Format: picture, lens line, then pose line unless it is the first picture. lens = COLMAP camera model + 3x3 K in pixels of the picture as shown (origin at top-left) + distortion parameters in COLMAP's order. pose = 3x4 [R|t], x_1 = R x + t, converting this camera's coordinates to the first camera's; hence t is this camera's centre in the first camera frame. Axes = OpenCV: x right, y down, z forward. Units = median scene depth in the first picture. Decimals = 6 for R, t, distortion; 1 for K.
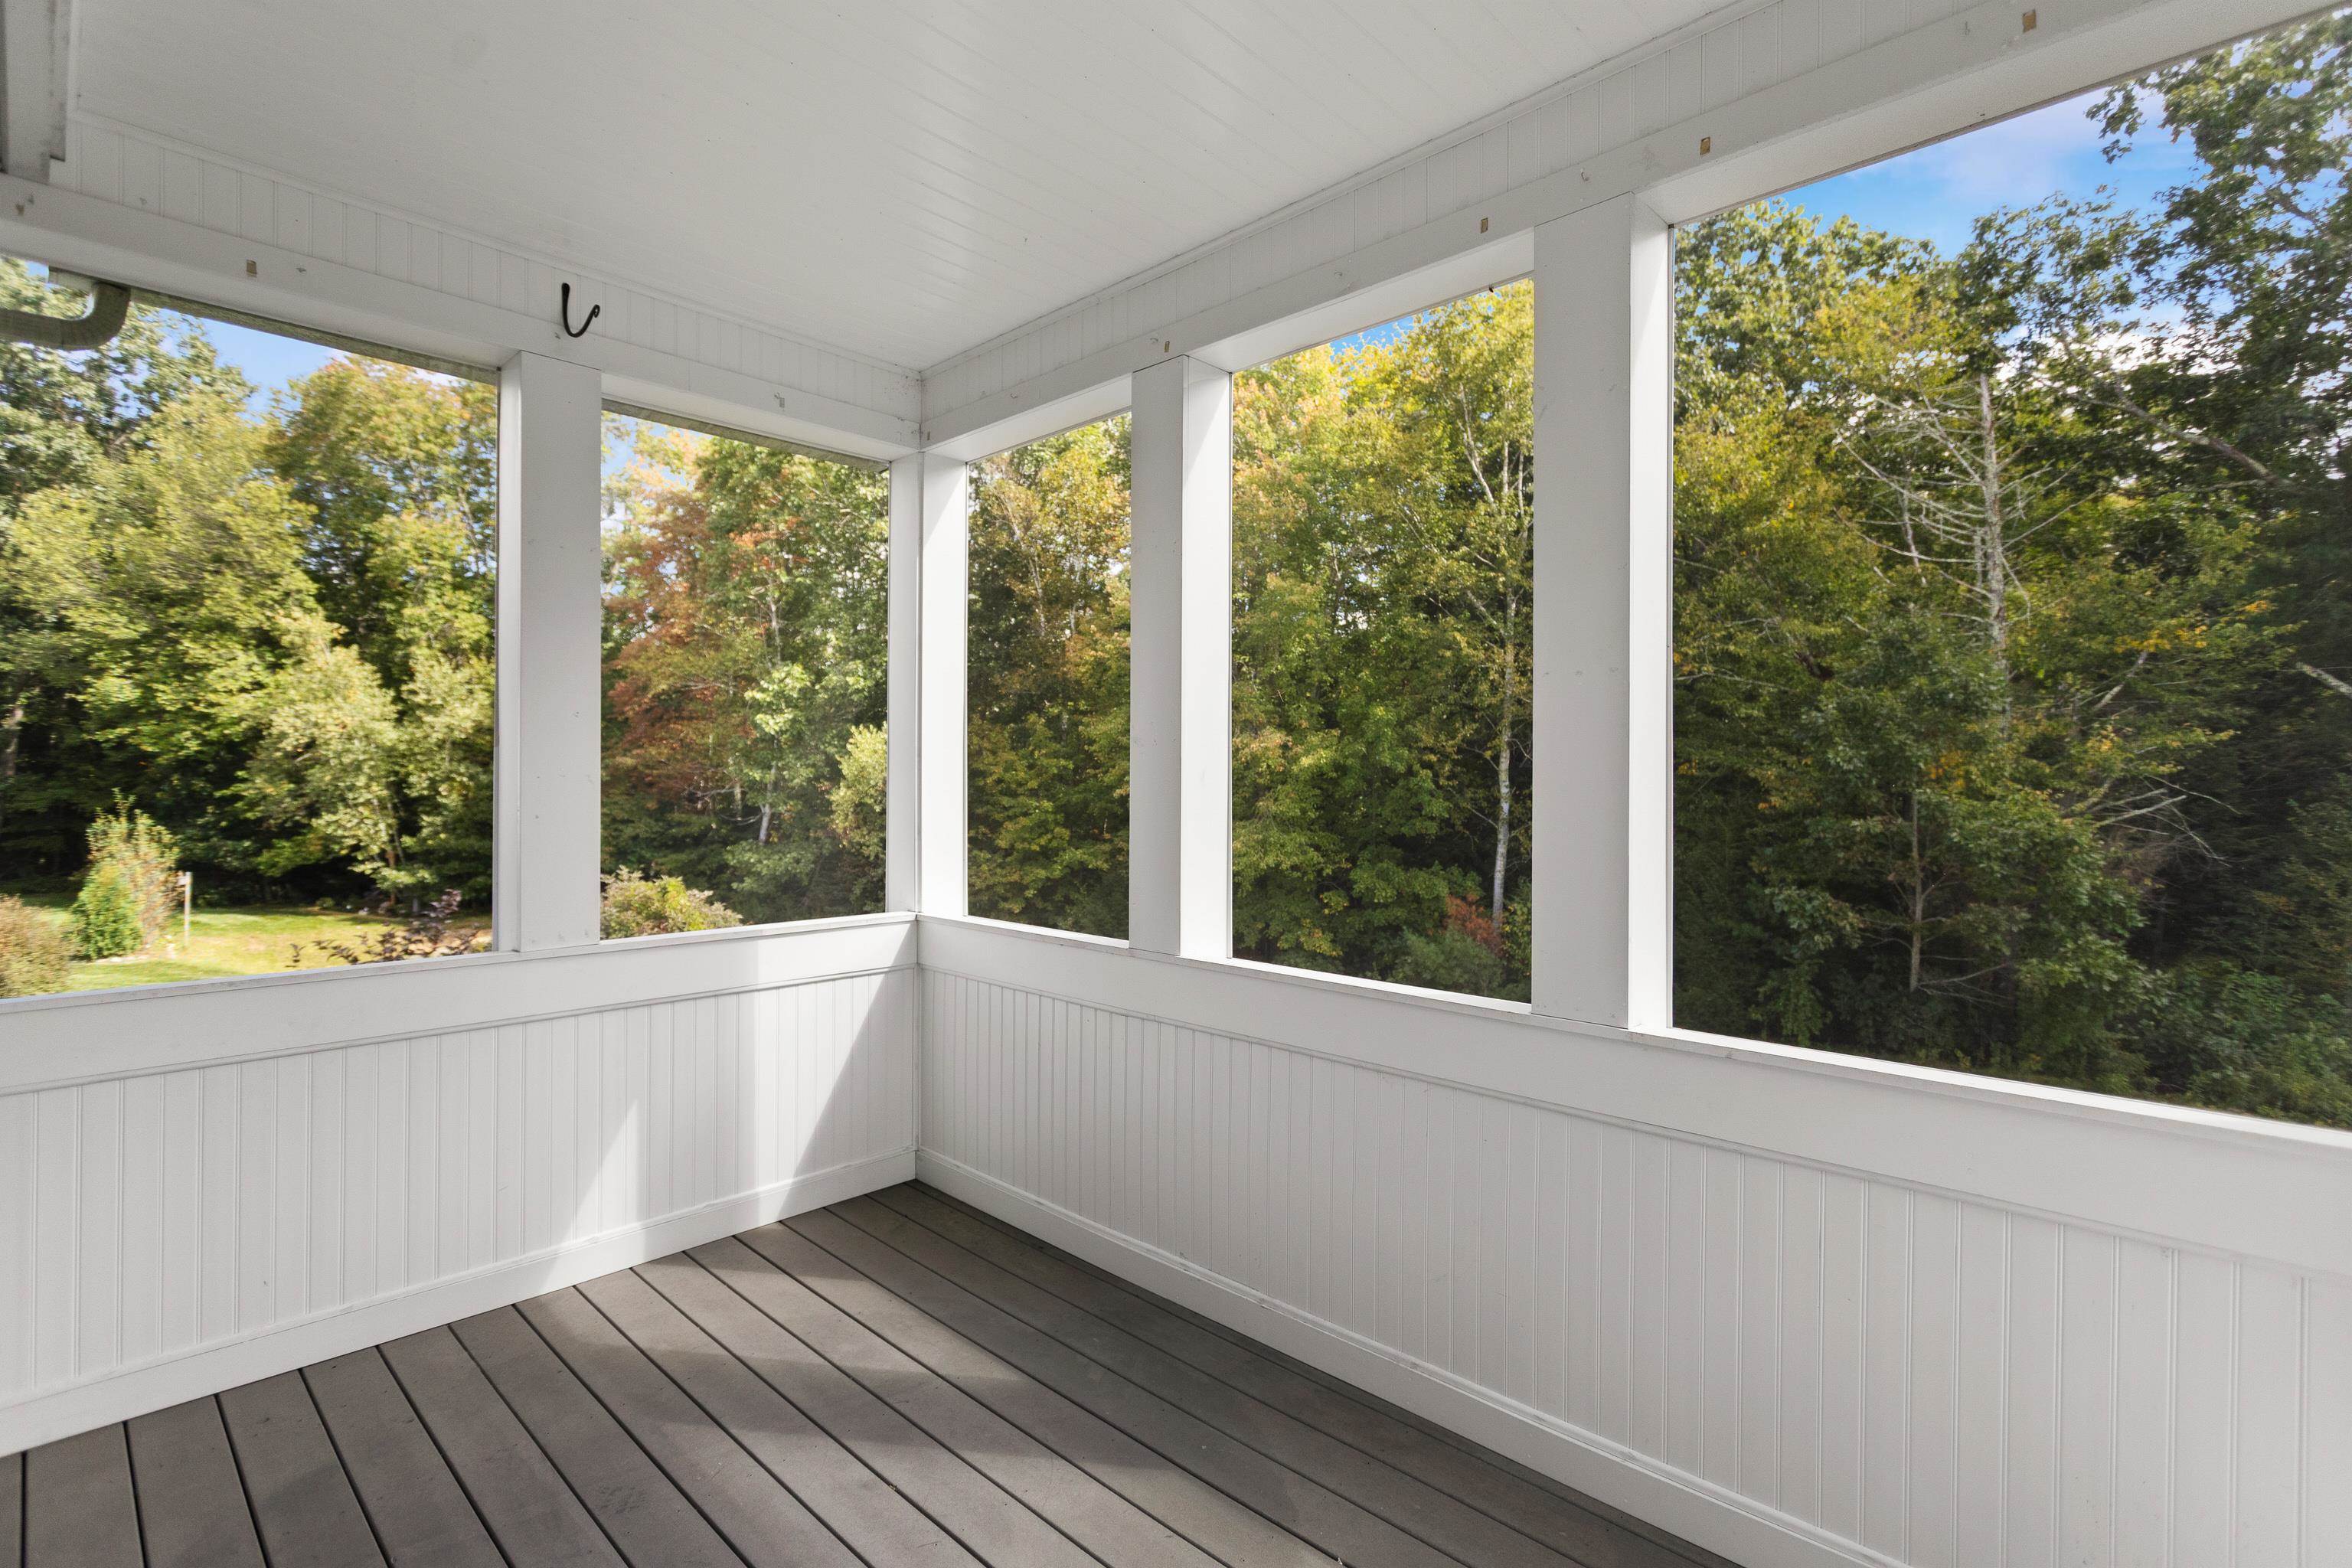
lens RADIAL K [[1117.2, 0, 1191.2], [0, 1117.2, 780.3], [0, 0, 1]] dist [0.001007, 0.003325]
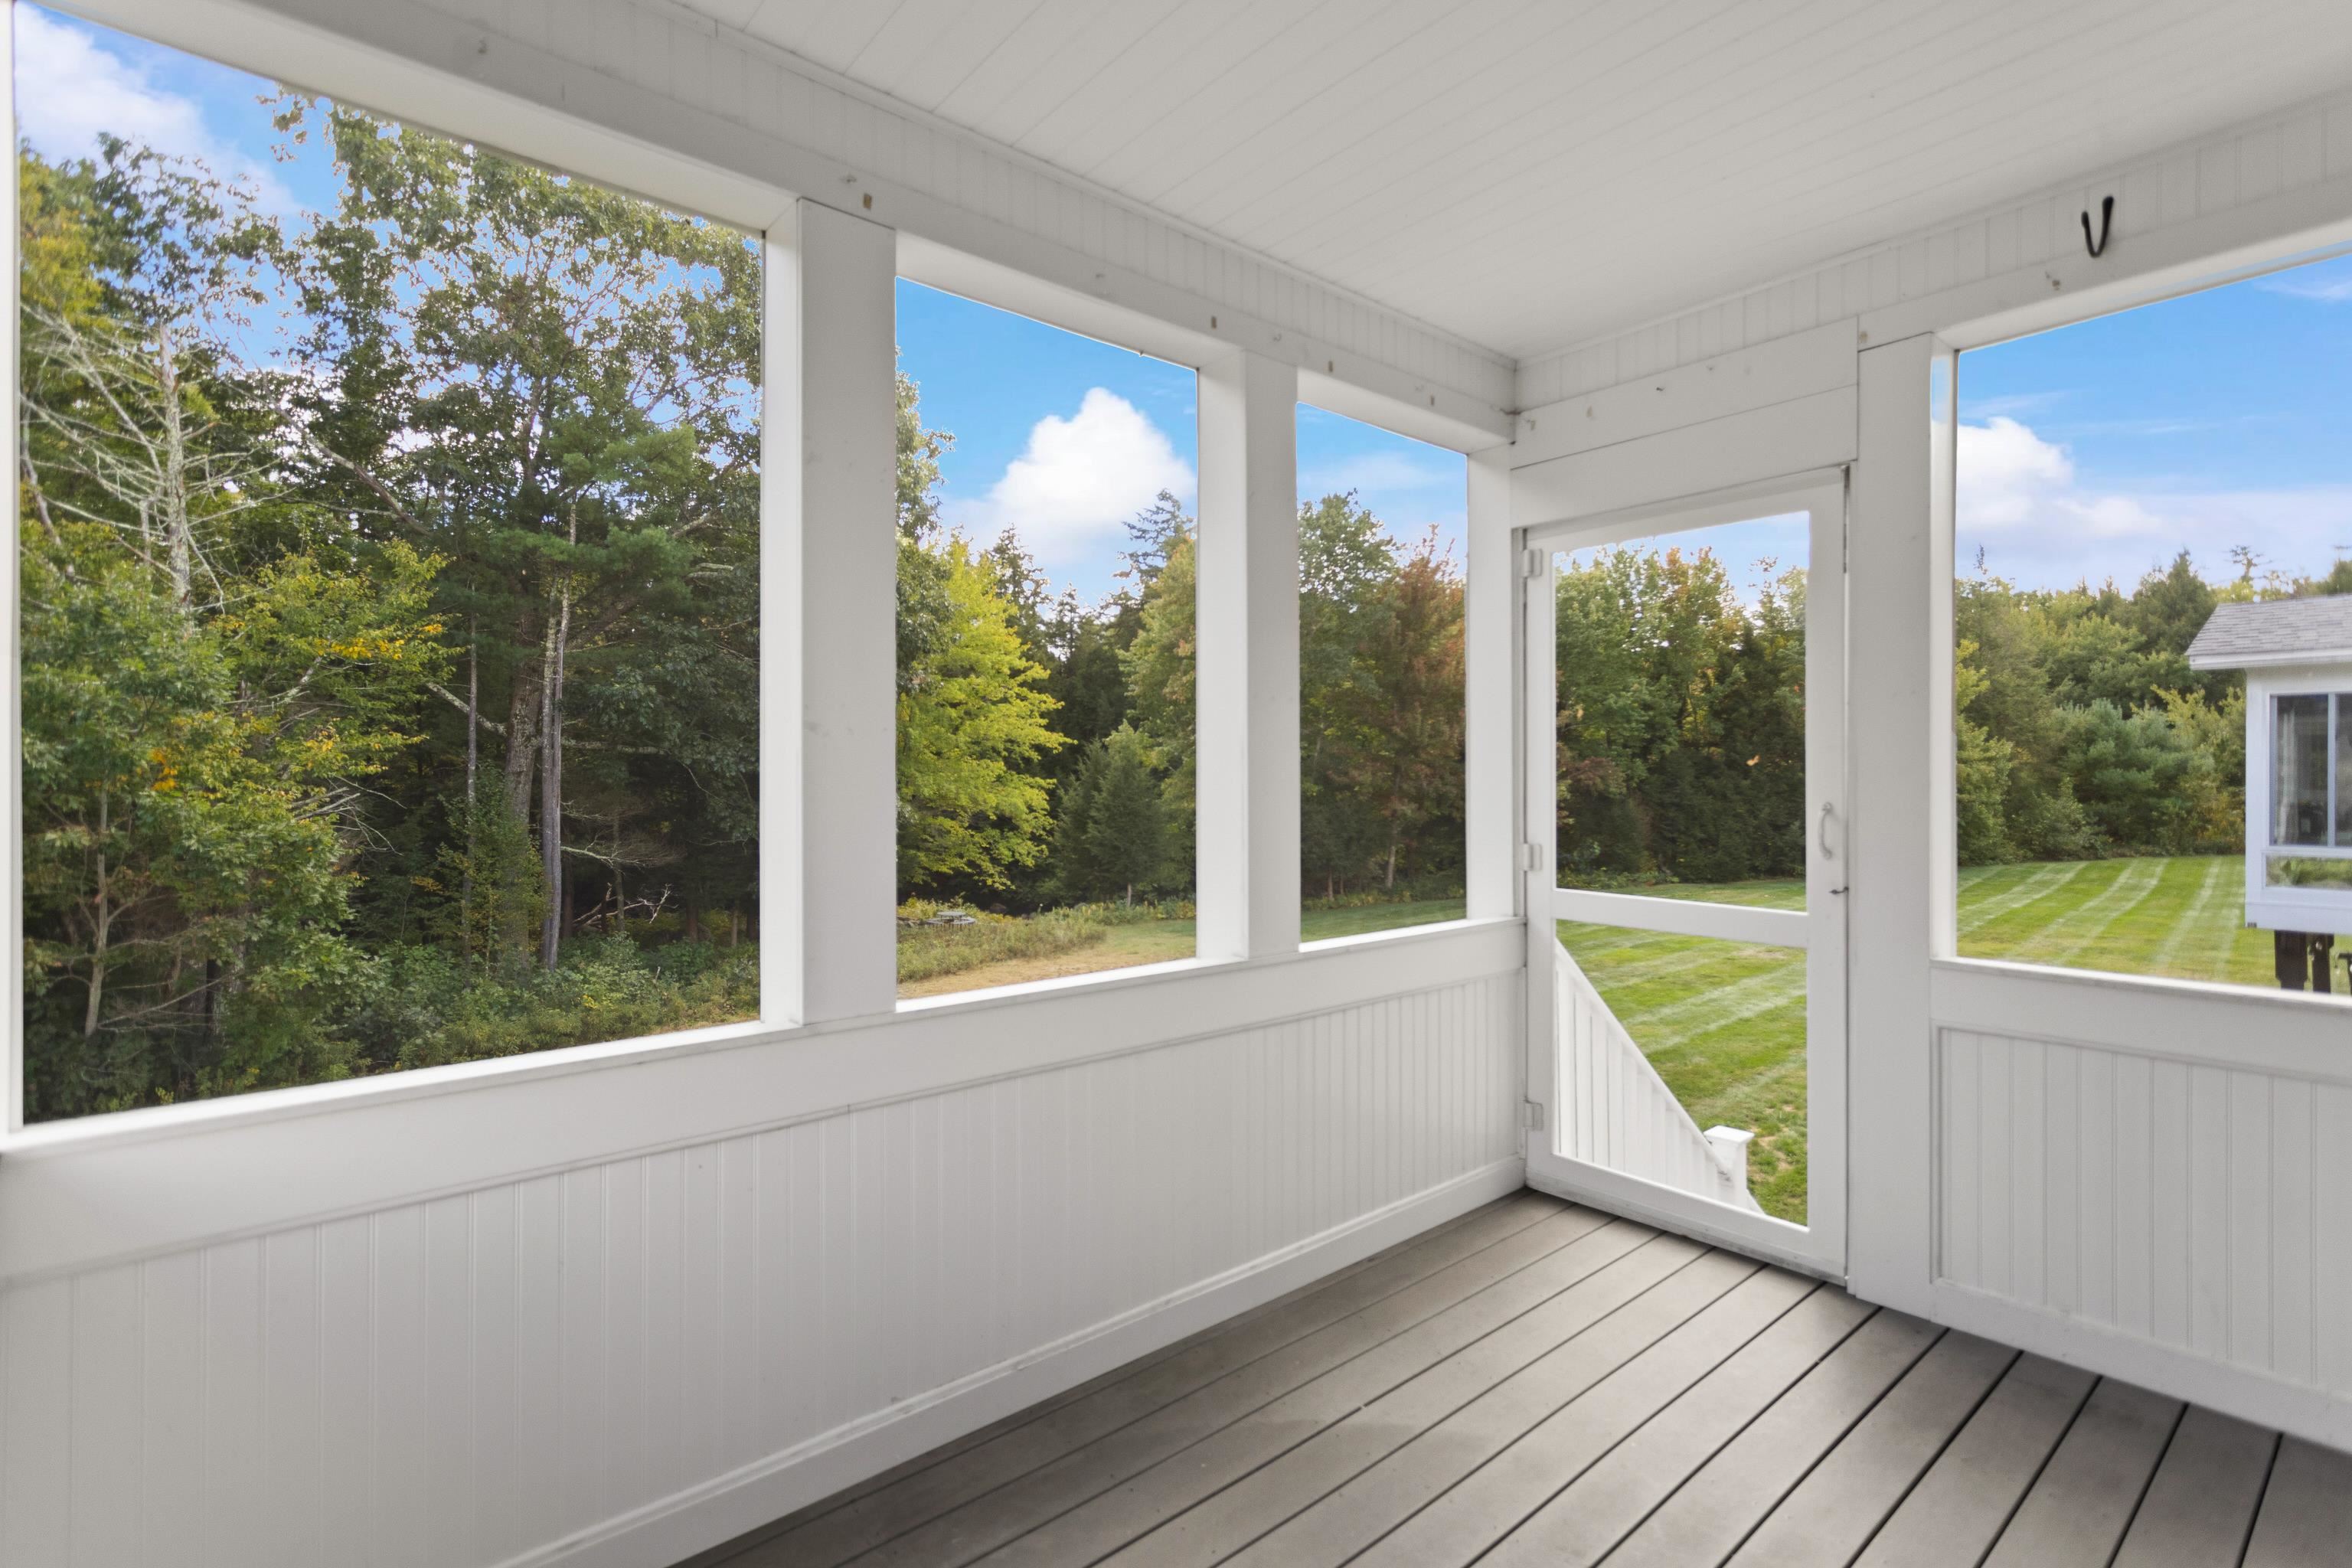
lens RADIAL K [[1117.2, 0, 1190.1], [0, 1117.2, 775.7], [0, 0, 1]] dist [0.001007, 0.003325]
pose [[0.080313, -0.002584, 0.996766, -0.136496], [0.006149, 0.999979, 0.002097, -0.000796], [-0.996751, 0.005960, 0.080327, 0.132525]]
